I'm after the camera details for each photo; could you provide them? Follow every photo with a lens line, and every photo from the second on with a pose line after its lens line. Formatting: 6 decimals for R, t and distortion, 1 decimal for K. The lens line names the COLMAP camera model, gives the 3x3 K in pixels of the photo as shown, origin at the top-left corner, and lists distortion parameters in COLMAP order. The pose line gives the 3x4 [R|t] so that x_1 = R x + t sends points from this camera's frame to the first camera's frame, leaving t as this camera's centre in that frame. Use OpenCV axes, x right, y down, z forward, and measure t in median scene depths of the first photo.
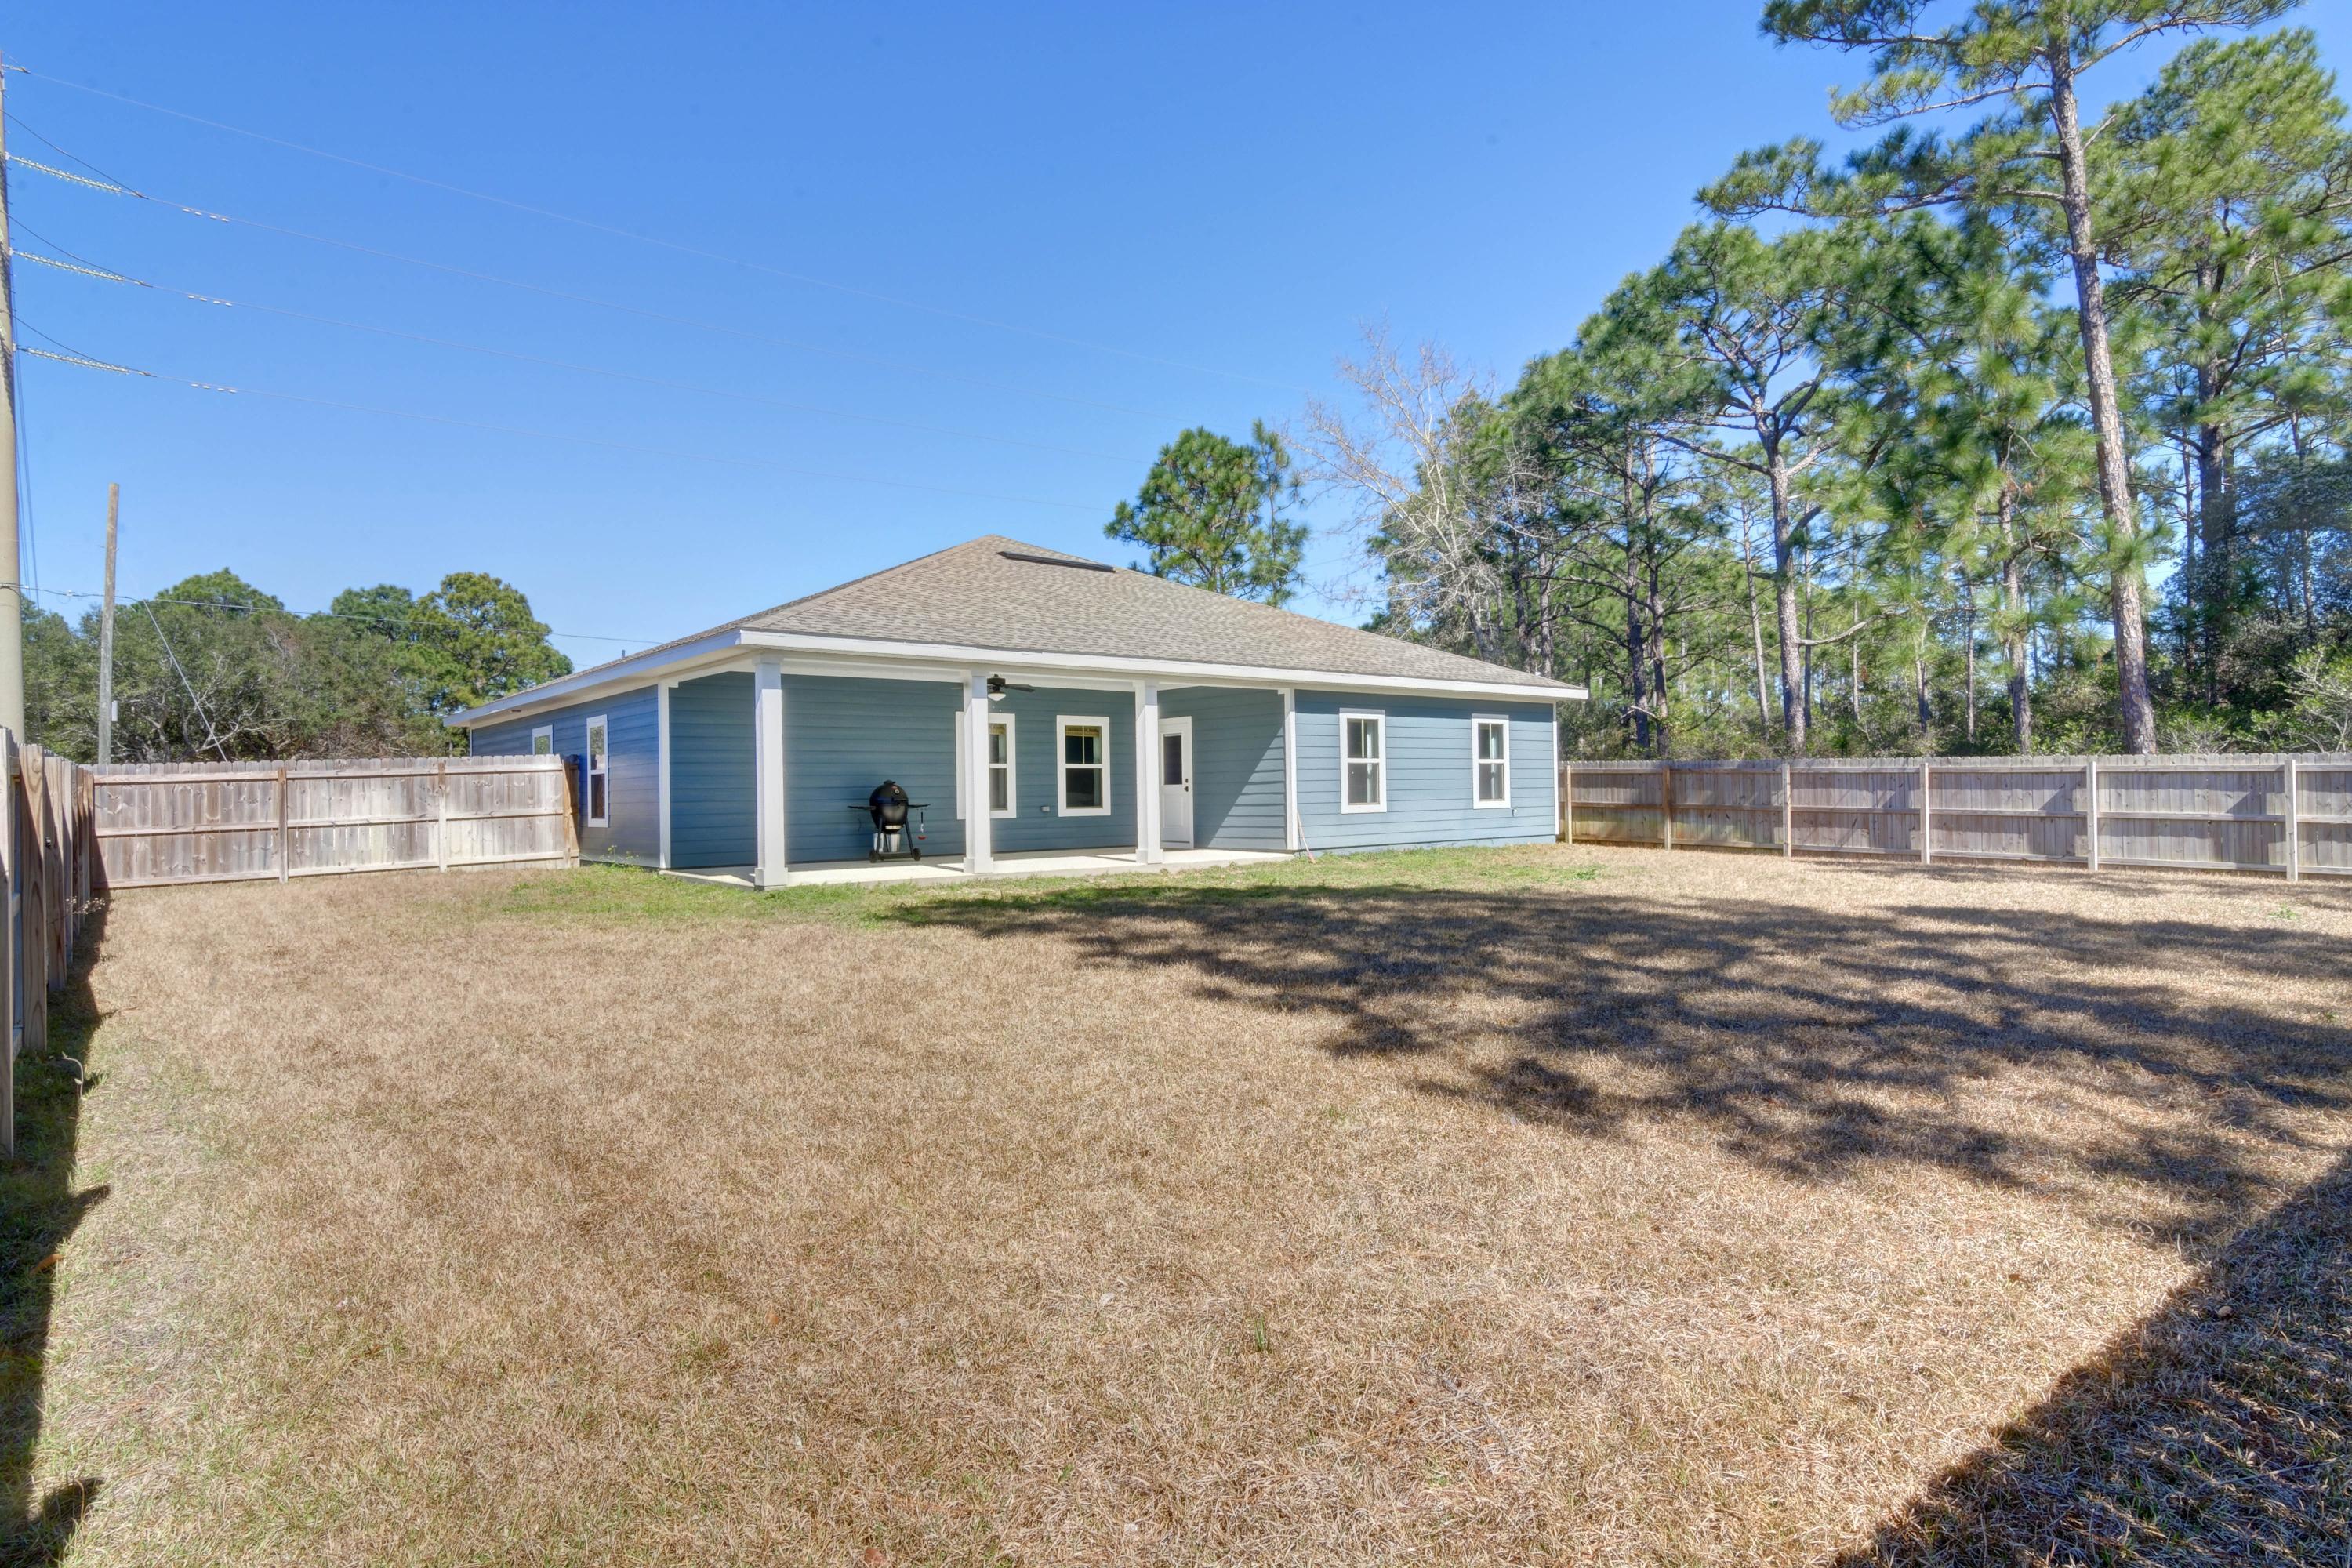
lens RADIAL K [[1239.7, 0, 1176.0], [0, 1239.7, 784.0], [0, 0, 1]] dist [0.002321, -0.000136]
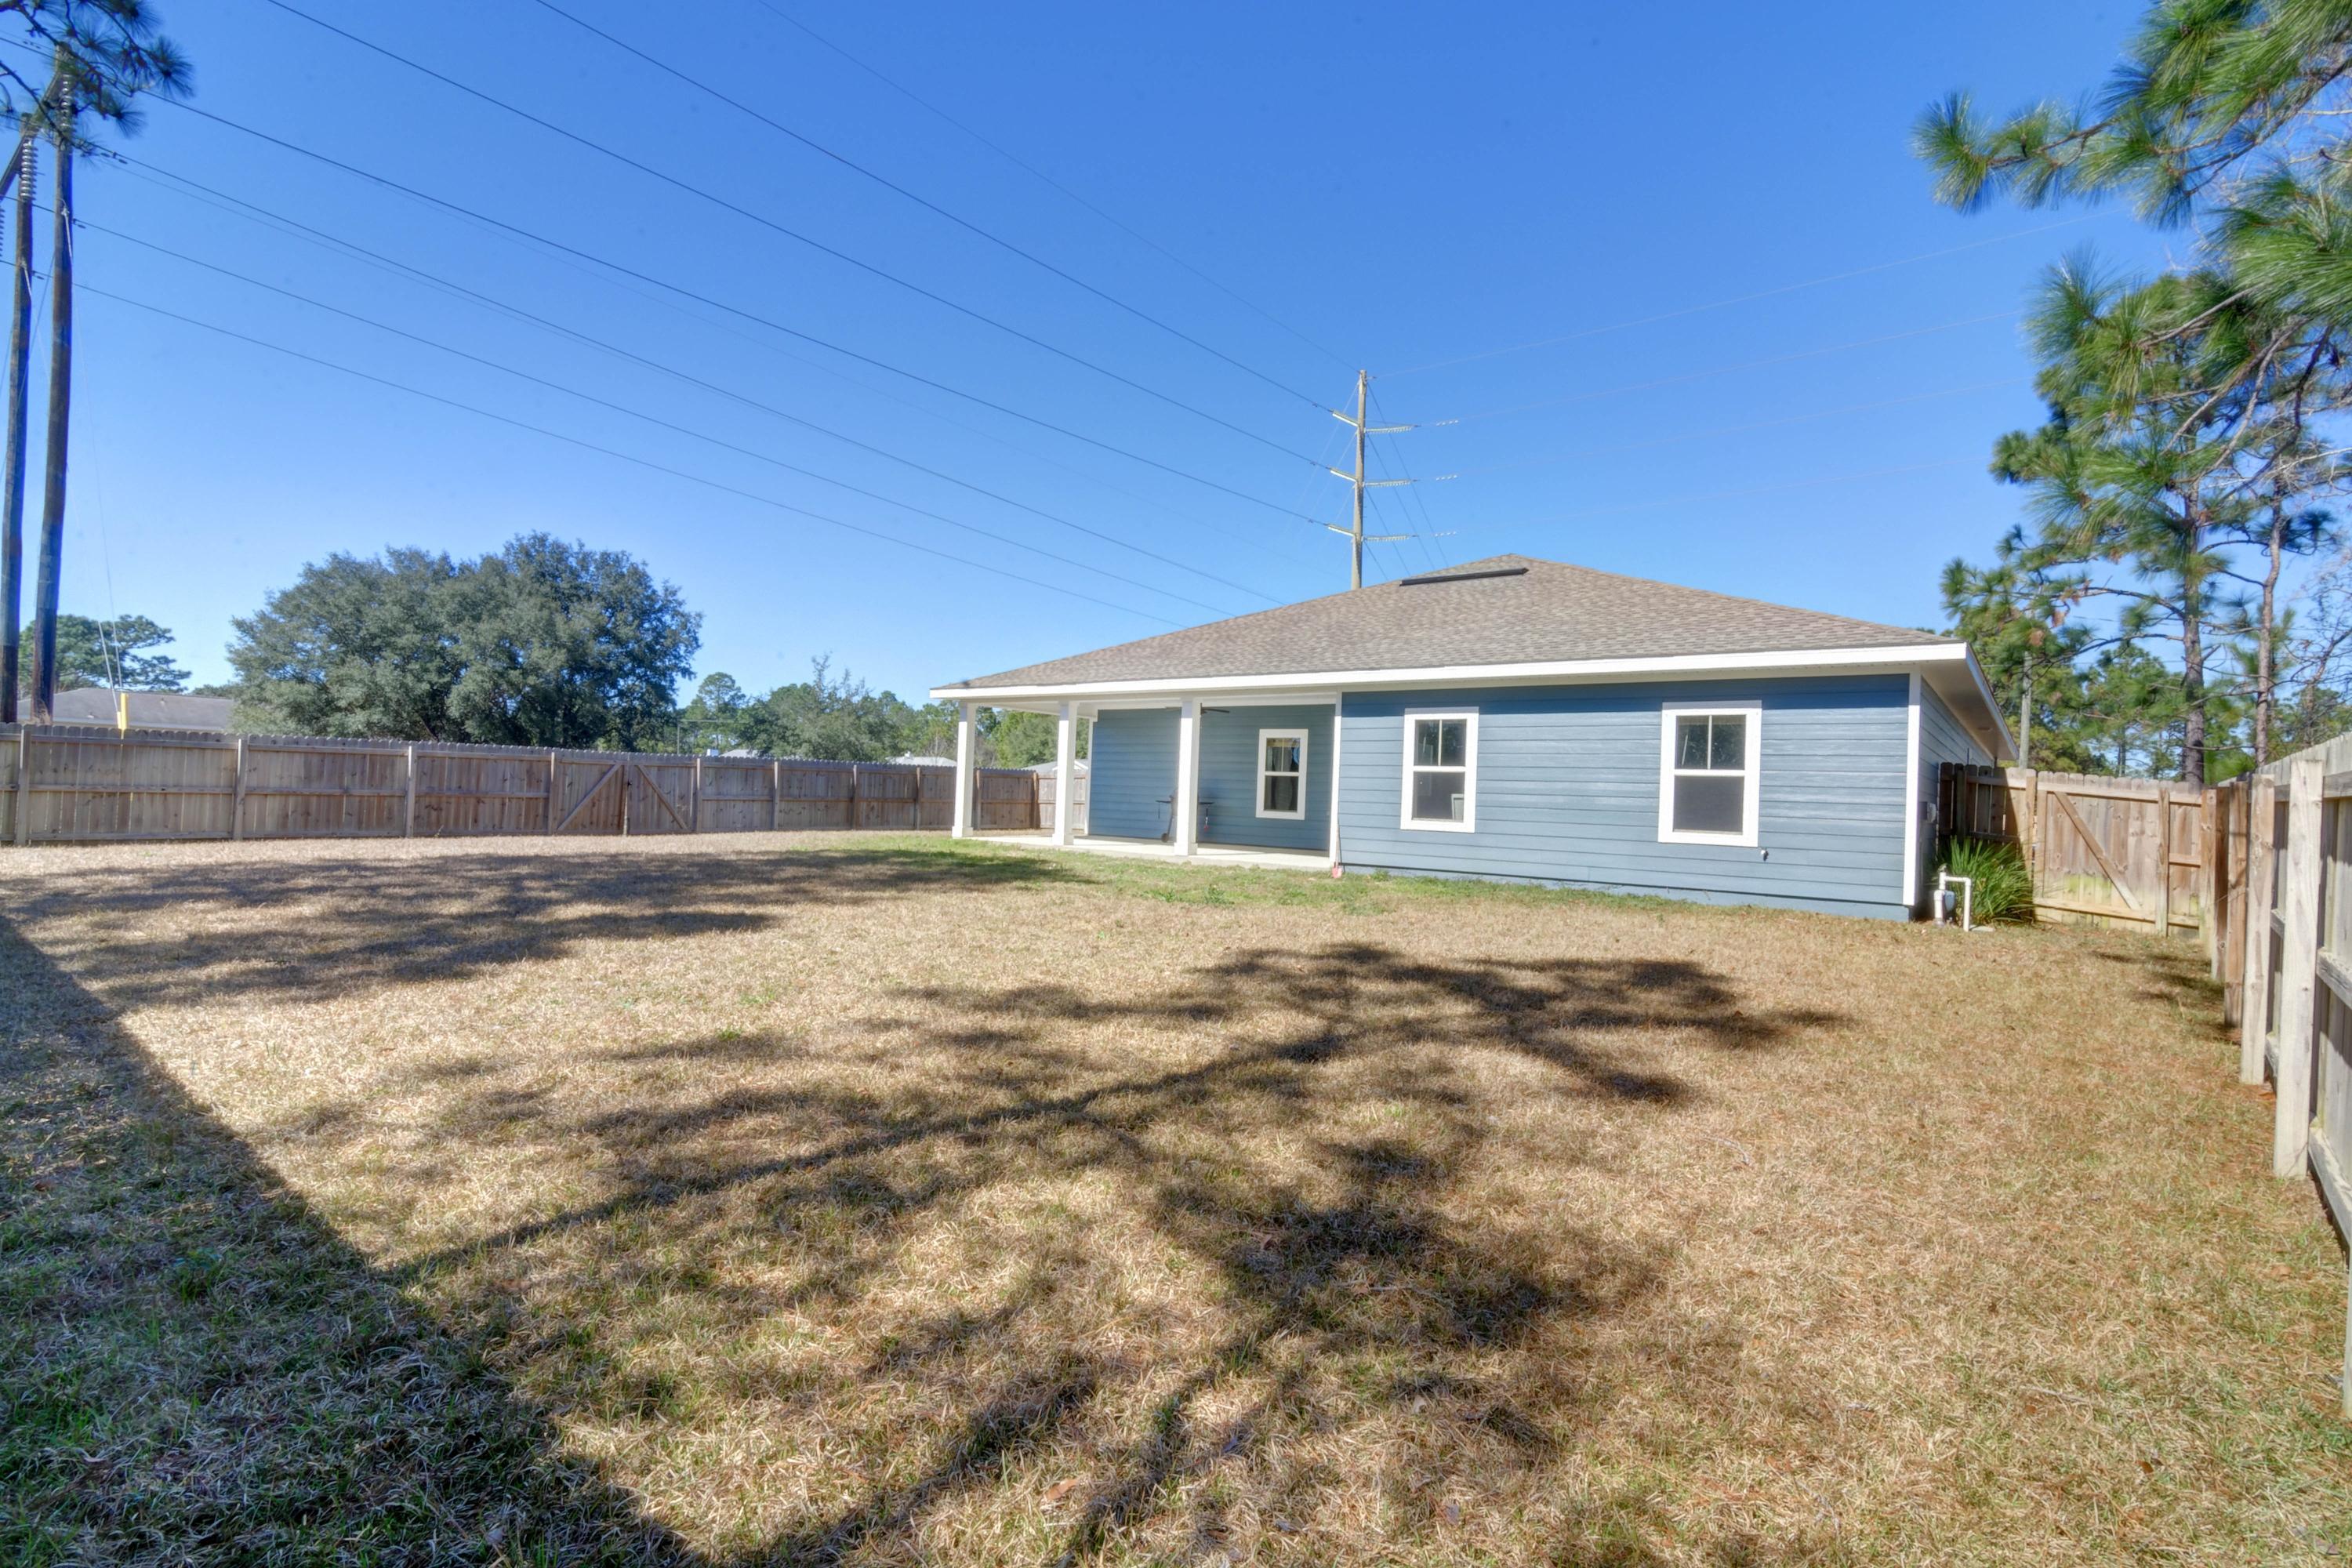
lens RADIAL K [[1128.0, 0, 1176.0], [0, 1128.0, 784.0], [0, 0, 1]] dist [-0.025532, 0.000070]
pose [[0.215826, 0.012718, -0.976349, 0.886137], [-0.029681, 0.999539, 0.006459, -0.009071], [0.975981, 0.027585, 0.216104, 0.681587]]
